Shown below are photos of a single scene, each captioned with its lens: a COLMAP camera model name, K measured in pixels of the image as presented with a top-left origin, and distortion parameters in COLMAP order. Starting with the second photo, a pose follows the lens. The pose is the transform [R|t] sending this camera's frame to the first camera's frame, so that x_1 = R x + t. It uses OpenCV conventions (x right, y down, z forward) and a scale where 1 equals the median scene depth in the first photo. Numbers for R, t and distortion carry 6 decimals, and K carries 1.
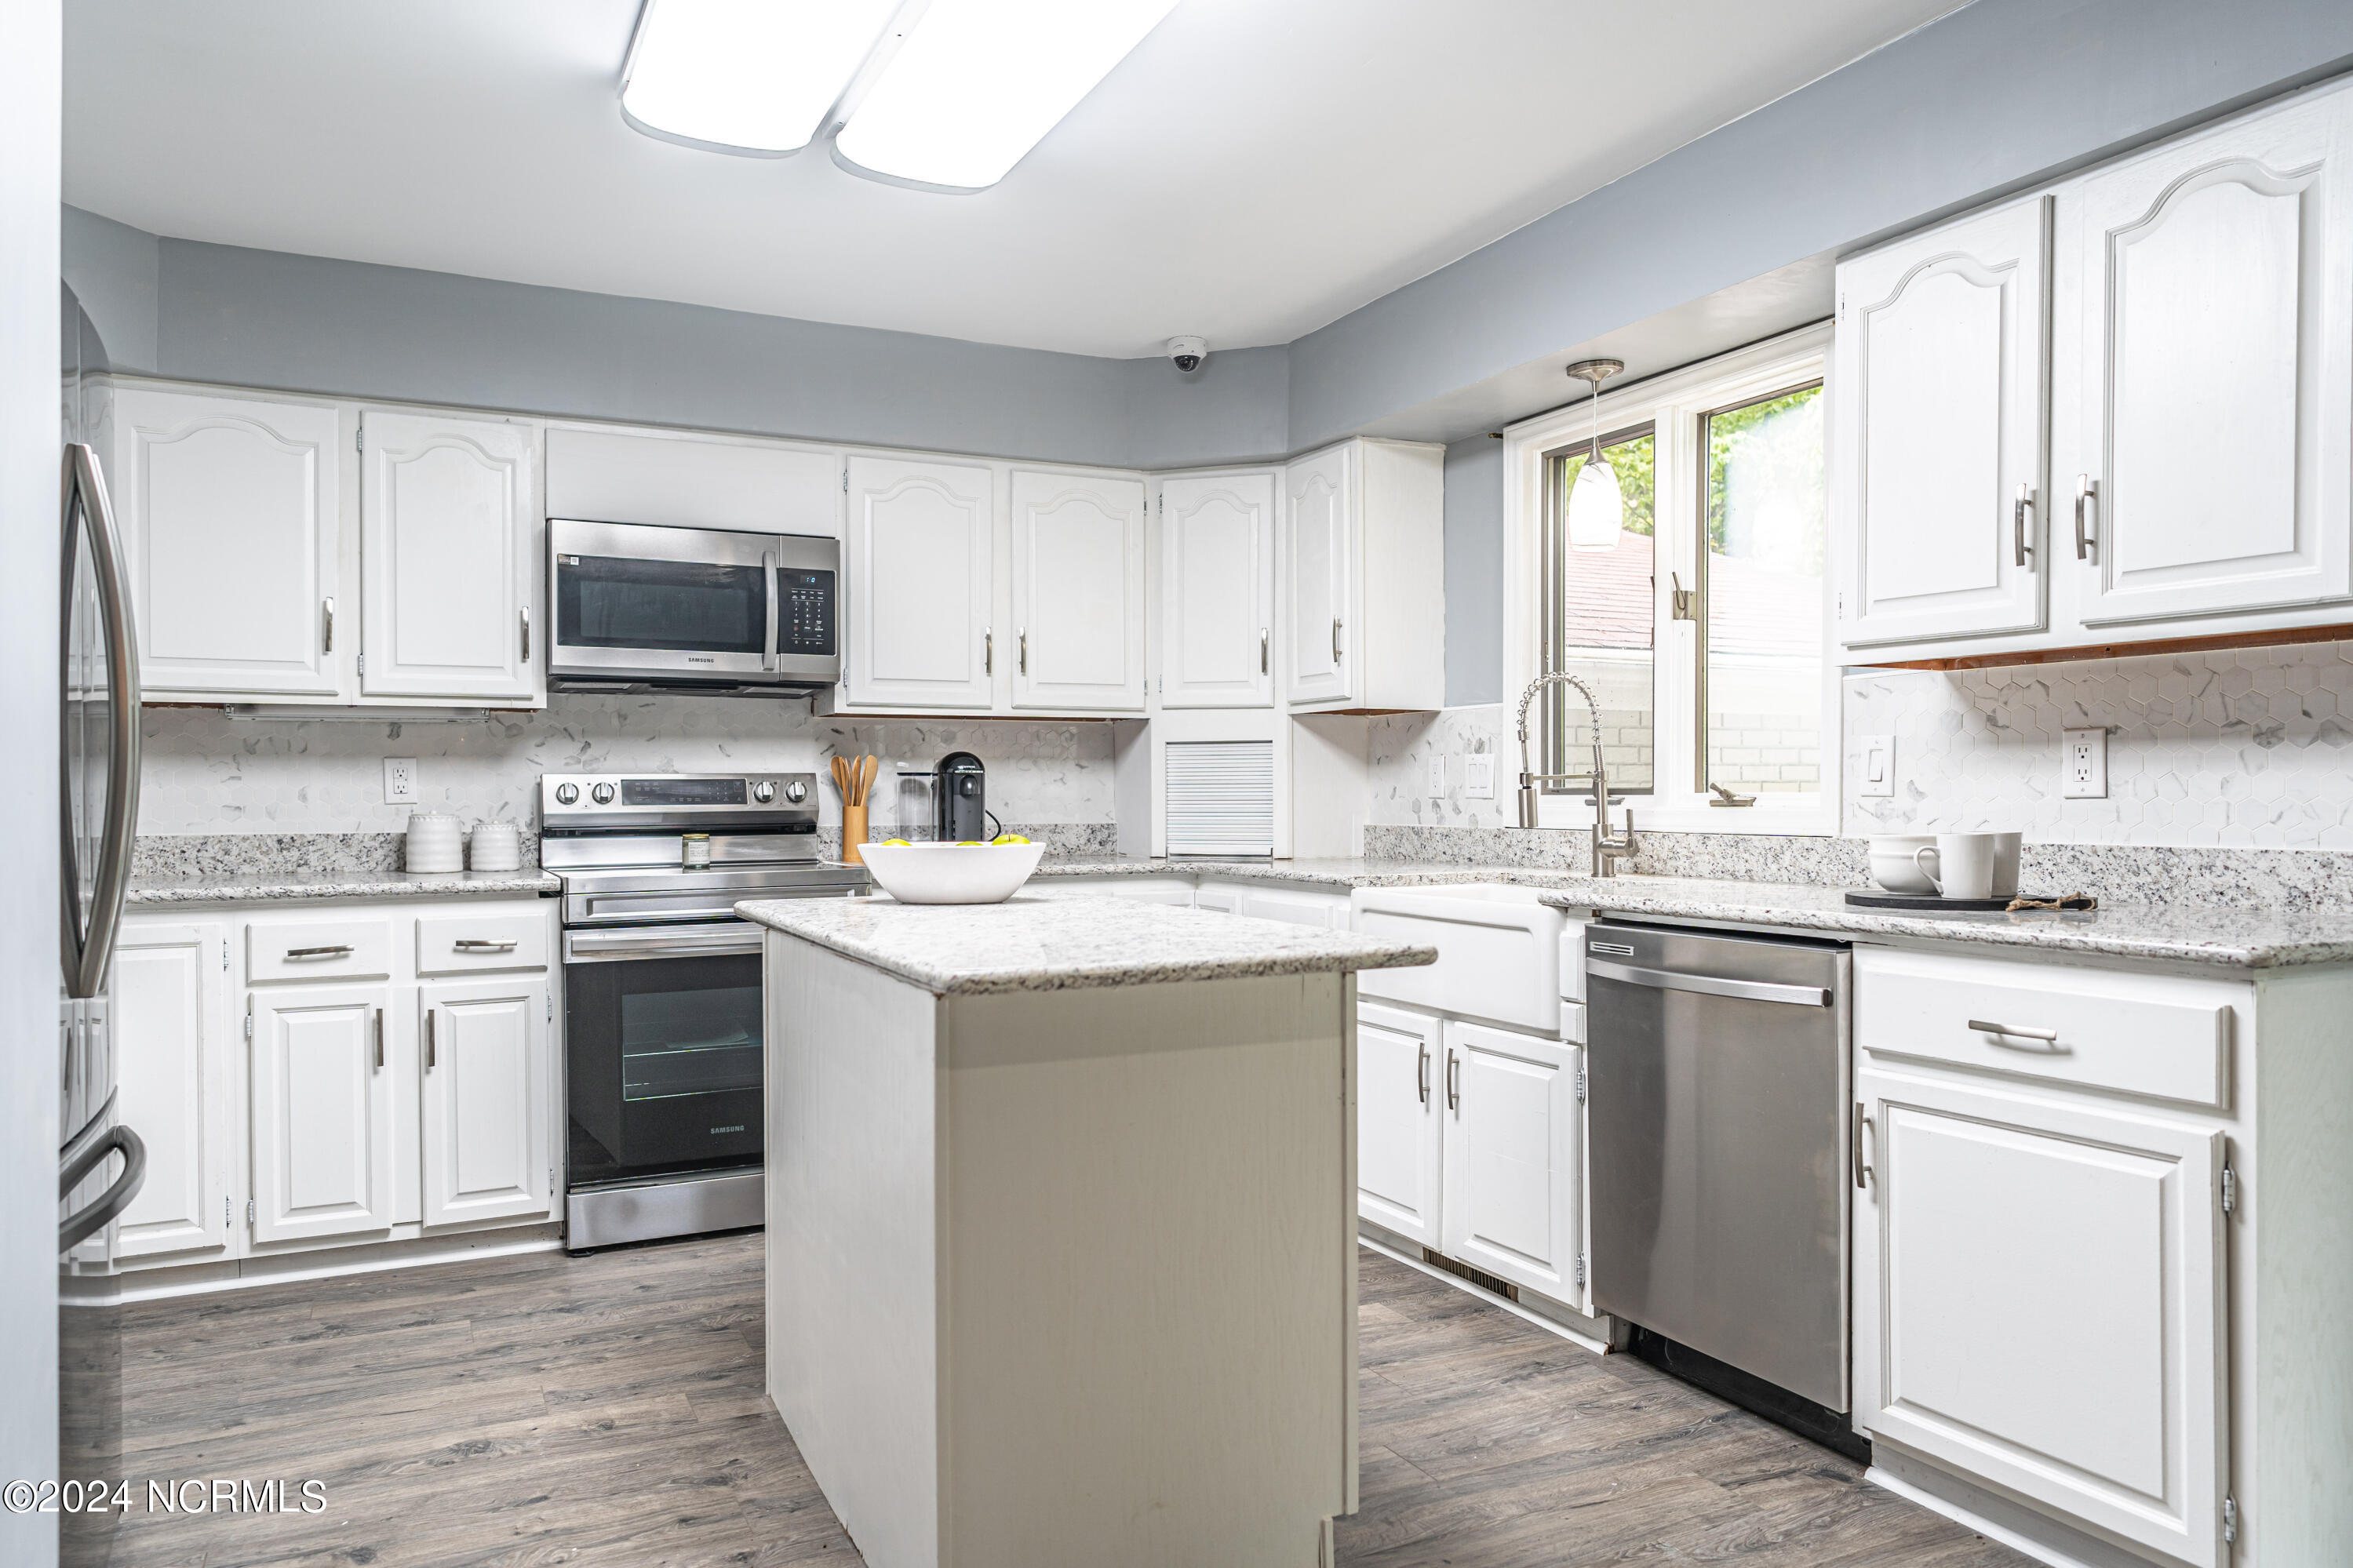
lens RADIAL K [[1613.0, 0, 1156.2], [0, 1613.0, 789.3], [0, 0, 1]] dist [0.000818, 0.004525]
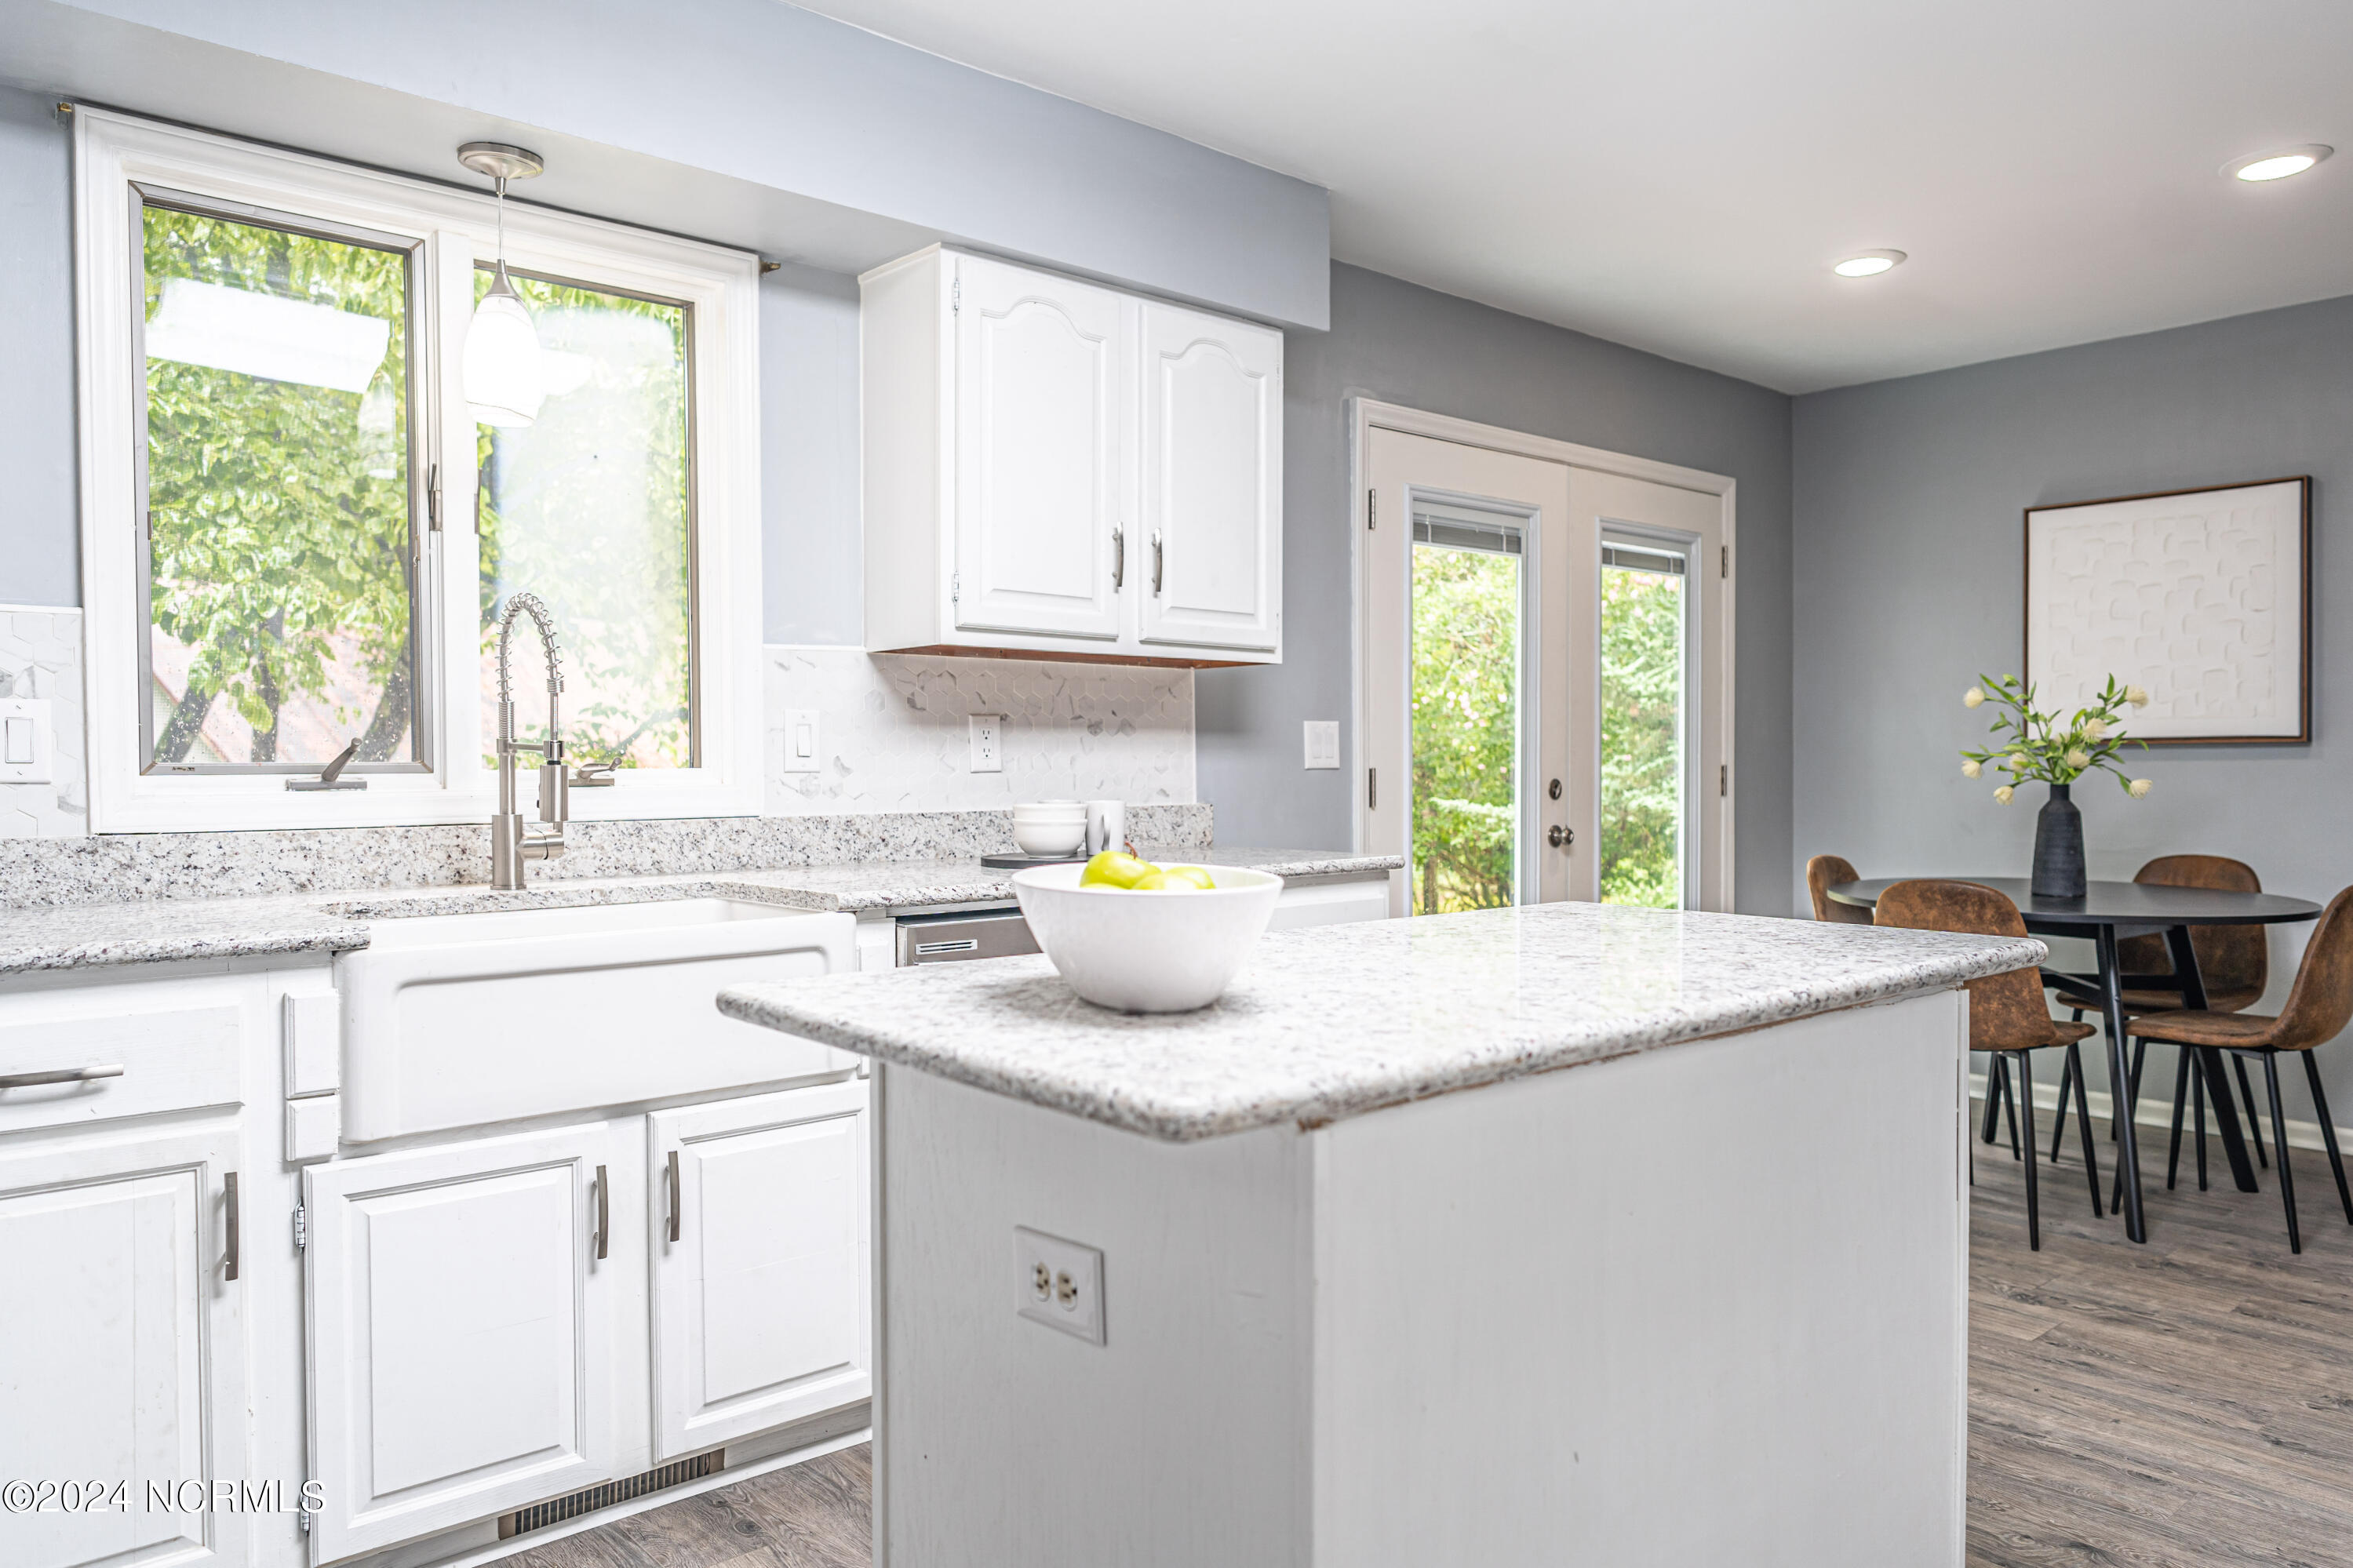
lens RADIAL K [[1613.0, 0, 1179.6], [0, 1613.0, 797.8], [0, 0, 1]] dist [0.000818, 0.004525]
pose [[-0.277258, -0.021752, 0.960549, -0.487549], [-0.000439, 0.999746, 0.022513, -0.002060], [-0.960796, 0.005820, -0.277197, 0.924755]]
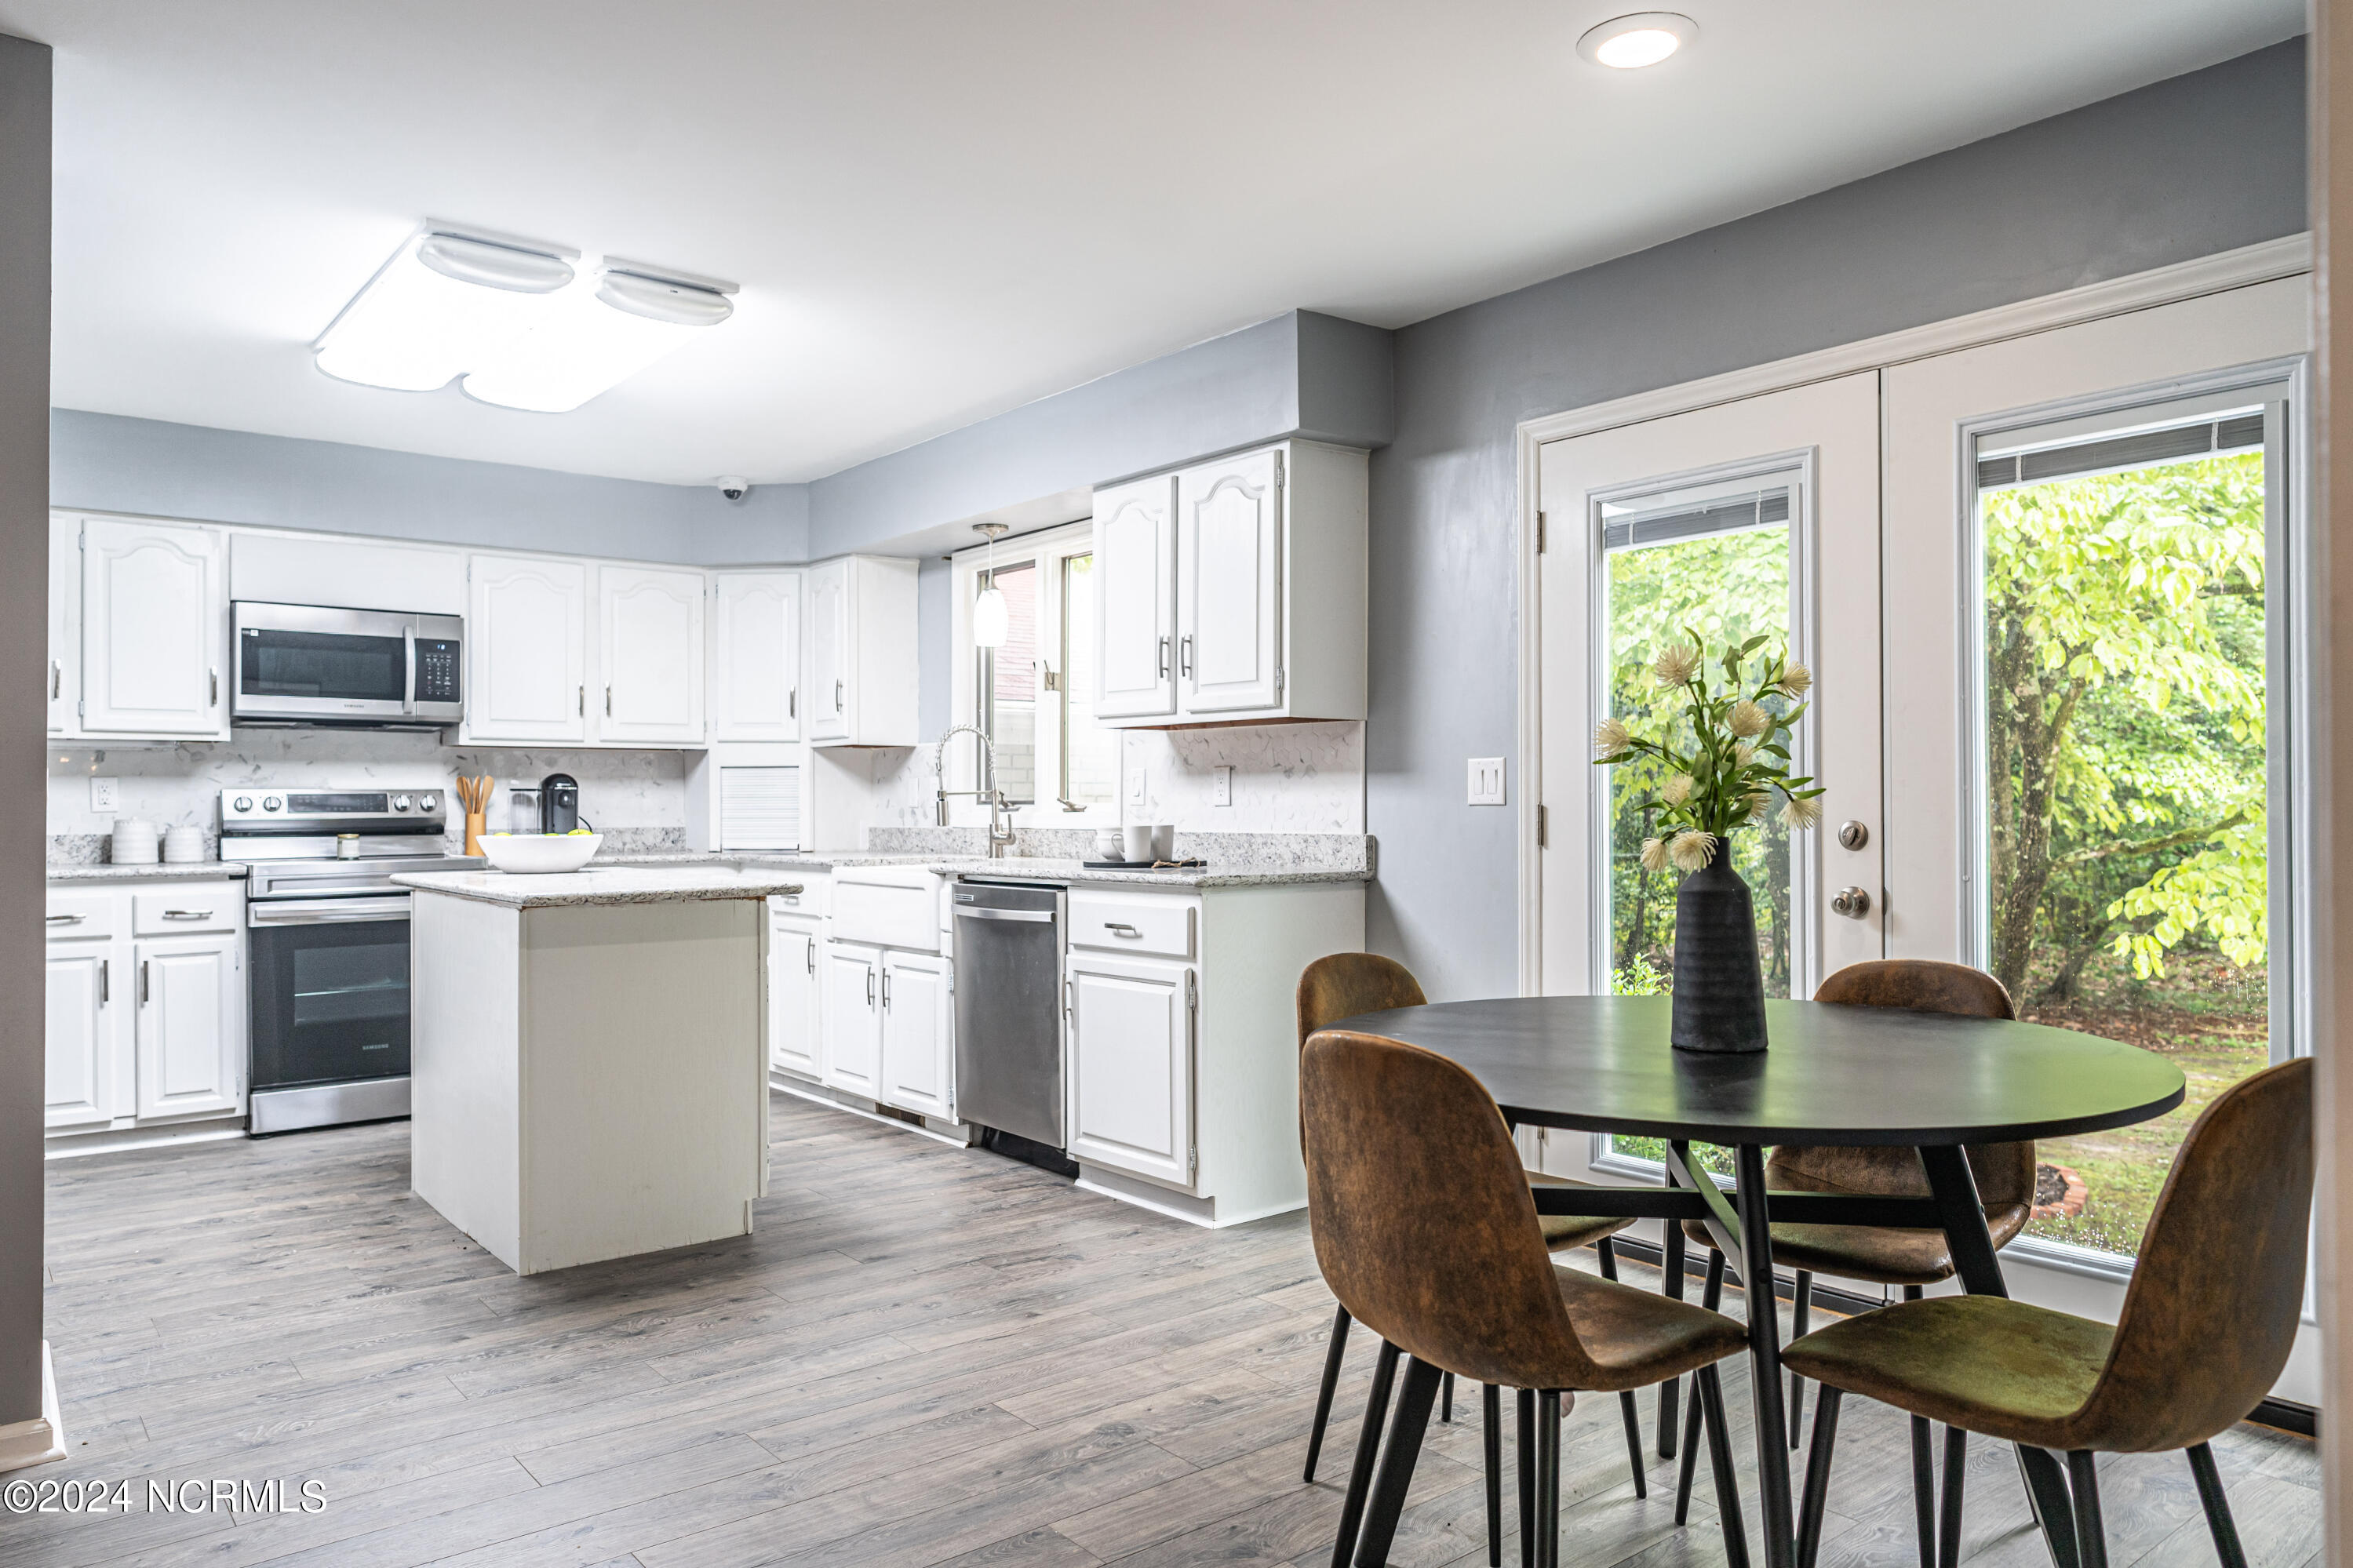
lens RADIAL K [[1613.0, 0, 1166.4], [0, 1613.0, 792.1], [0, 0, 1]] dist [0.000818, 0.004525]
pose [[0.976315, 0.001621, 0.216350, 0.104855], [-0.000224, 0.999979, -0.006480, 0.001382], [-0.216356, 0.006278, 0.976294, -0.543323]]
